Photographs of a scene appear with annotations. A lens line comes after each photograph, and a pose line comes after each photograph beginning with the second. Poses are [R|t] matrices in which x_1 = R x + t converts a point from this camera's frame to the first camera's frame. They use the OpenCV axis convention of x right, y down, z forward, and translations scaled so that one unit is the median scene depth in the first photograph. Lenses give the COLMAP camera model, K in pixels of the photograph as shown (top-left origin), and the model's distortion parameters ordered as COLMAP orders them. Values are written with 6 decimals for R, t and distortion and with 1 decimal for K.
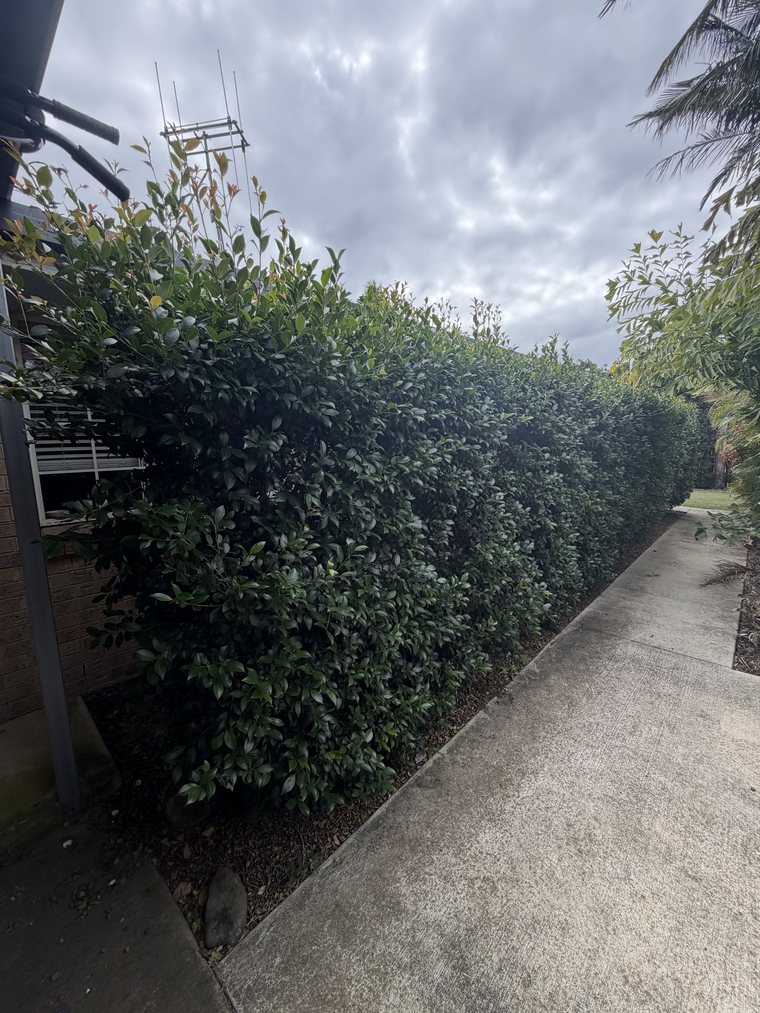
lens RADIAL K [[413.1, 0, 379.4], [0, 413.1, 507.2], [0, 0, 1]] dist [0.000640, 0.000567]
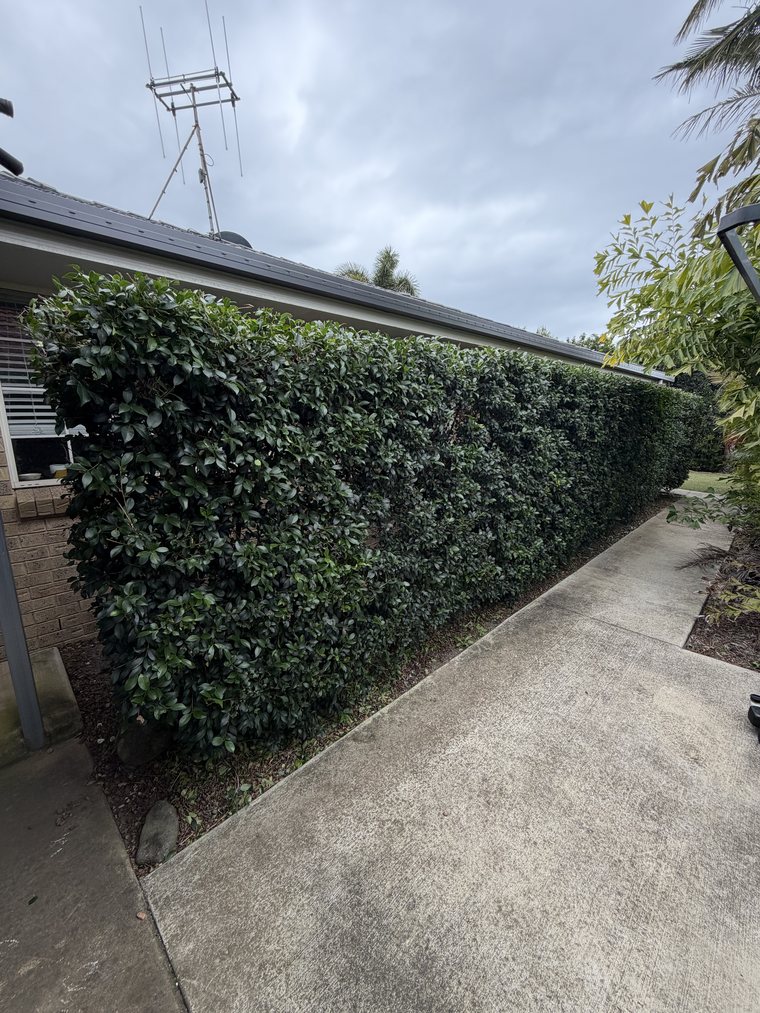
lens RADIAL K [[413.1, 0, 380.2], [0, 413.1, 507.3], [0, 0, 1]] dist [0.000640, 0.000567]
pose [[0.999189, 0.033097, -0.022914, 0.138774], [-0.031536, 0.997358, 0.065435, -0.002979], [0.025020, -0.064659, 0.997594, -0.028607]]
